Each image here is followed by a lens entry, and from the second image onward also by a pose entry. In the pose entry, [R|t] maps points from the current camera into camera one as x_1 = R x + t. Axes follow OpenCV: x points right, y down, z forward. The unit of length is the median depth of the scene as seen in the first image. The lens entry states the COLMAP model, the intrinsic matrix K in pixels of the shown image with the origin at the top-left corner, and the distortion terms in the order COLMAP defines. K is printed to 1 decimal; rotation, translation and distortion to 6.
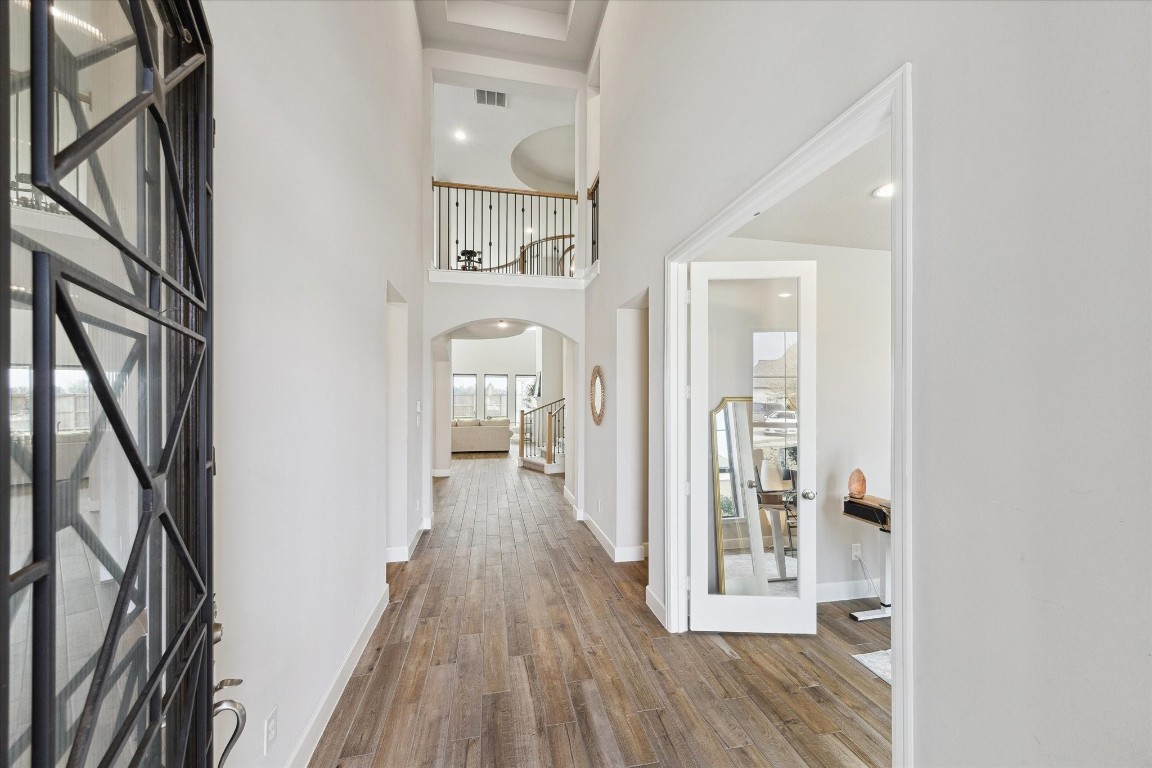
lens RADIAL K [[441.4, 0, 580.4], [0, 441.4, 385.2], [0, 0, 1]] dist [-0.002157, -0.000093]
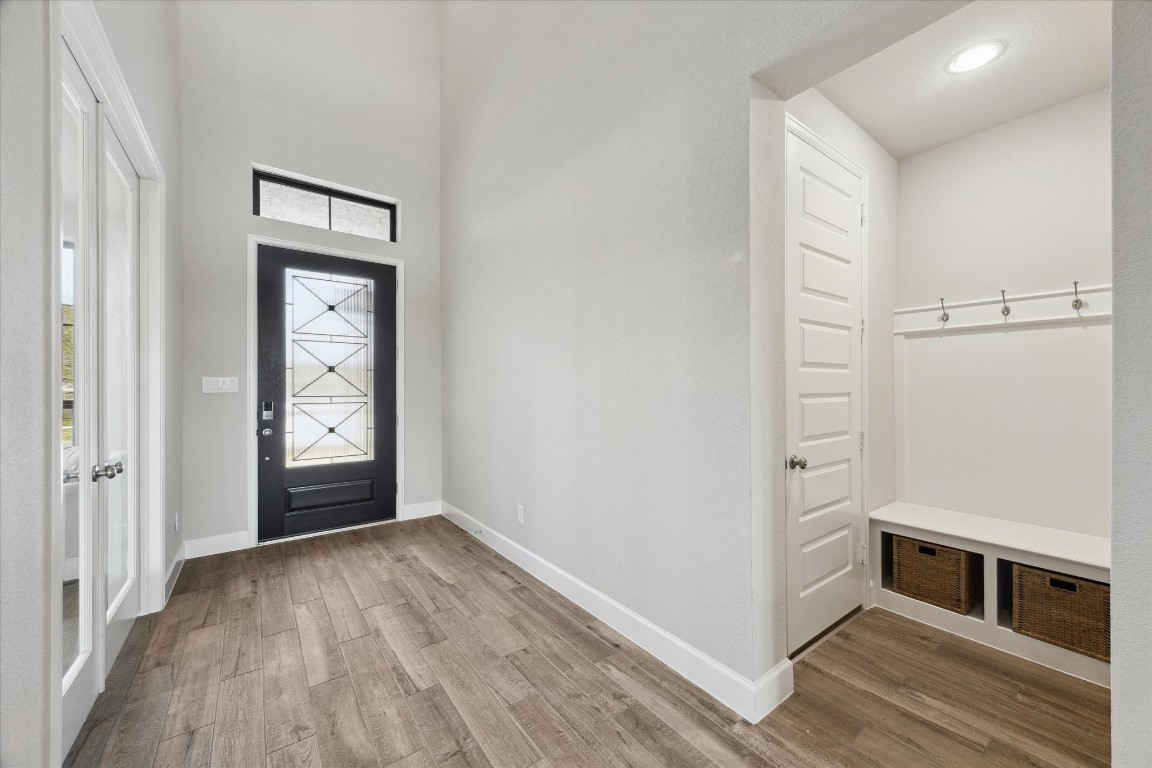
lens RADIAL K [[441.4, 0, 580.4], [0, 441.4, 385.2], [0, 0, 1]] dist [-0.002157, -0.000093]
pose [[-0.906352, -0.000382, -0.422523, -0.069912], [0.011019, 0.999638, -0.024540, 0.162283], [0.422380, -0.026898, -0.906020, 1.826089]]
